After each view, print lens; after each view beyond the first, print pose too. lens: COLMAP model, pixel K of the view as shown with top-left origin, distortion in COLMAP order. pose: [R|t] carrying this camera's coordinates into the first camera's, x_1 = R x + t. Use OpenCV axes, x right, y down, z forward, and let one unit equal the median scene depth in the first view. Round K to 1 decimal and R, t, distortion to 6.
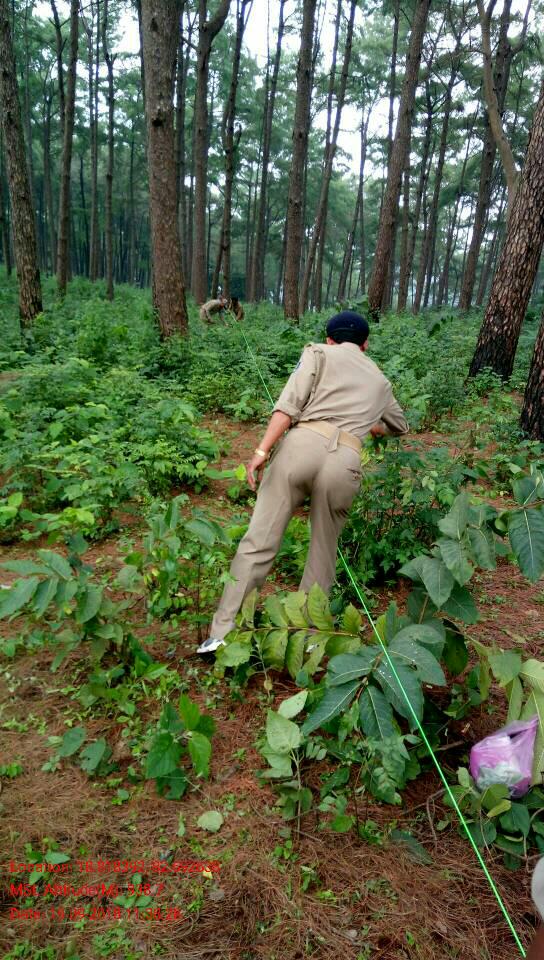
lens RADIAL K [[729.3, 0, 272.2], [0, 729.3, 481.6], [0, 0, 1]] dist [0.048928, -0.073562]
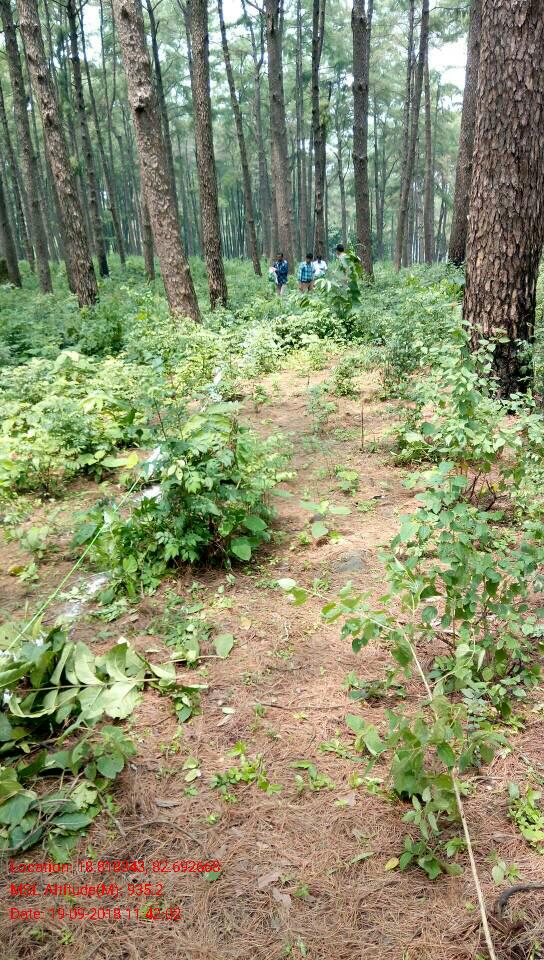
lens RADIAL K [[729.3, 0, 272.0], [0, 729.3, 478.6], [0, 0, 1]] dist [0.048928, -0.073562]
pose [[0.980140, -0.055518, -0.190375, 0.171752], [0.063699, 0.997279, 0.037122, -0.006027], [0.187796, -0.048511, 0.981009, 0.012793]]
